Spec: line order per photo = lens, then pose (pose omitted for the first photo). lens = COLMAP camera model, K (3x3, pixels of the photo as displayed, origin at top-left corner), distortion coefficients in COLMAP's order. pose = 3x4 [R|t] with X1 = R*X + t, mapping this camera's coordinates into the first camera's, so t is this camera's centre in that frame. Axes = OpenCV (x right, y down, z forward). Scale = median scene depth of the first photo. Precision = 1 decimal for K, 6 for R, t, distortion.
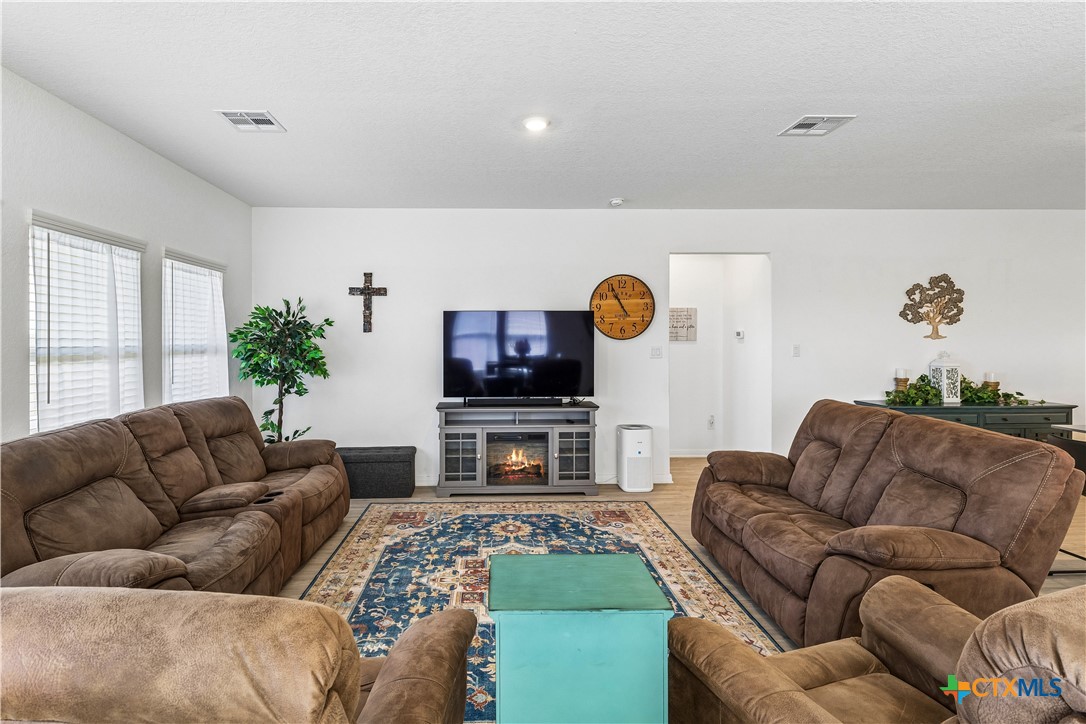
lens RADIAL K [[564.6, 0, 533.0], [0, 564.6, 340.9], [0, 0, 1]] dist [0.038554, 0.000402]
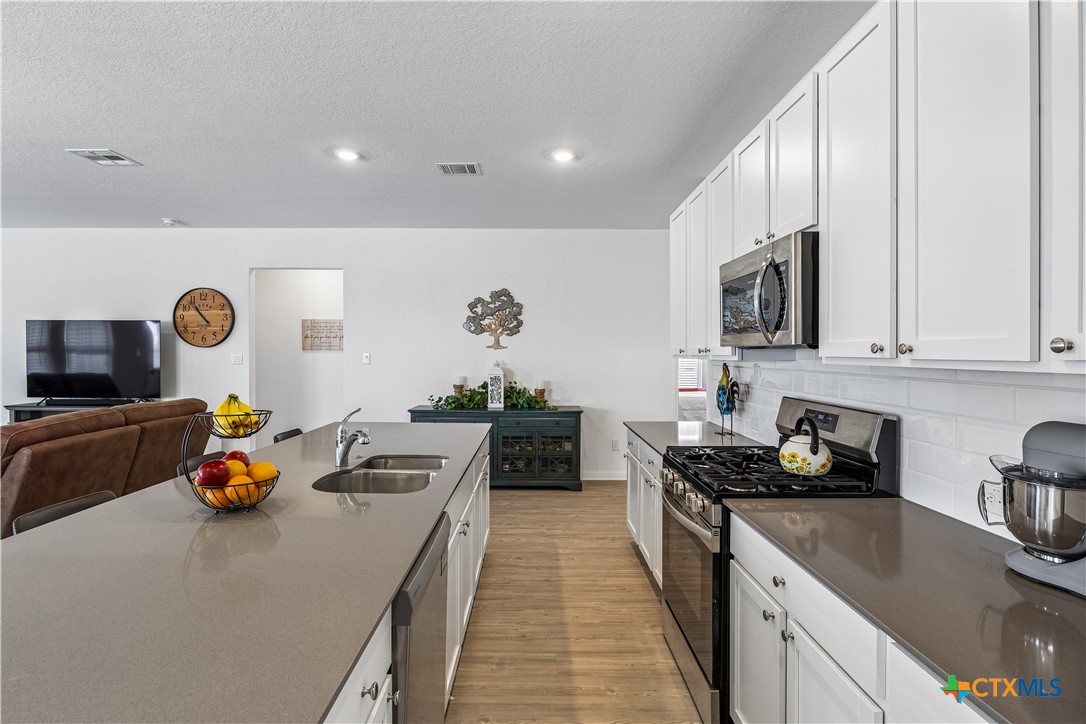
lens RADIAL K [[530.4, 0, 545.6], [0, 530.4, 357.7], [0, 0, 1]] dist [-0.003525, -0.000422]
pose [[0.998468, 0.007645, -0.054803, 0.848520], [-0.007664, 0.999971, -0.000122, 0.012487], [0.054801, 0.000542, 0.998497, 0.008998]]
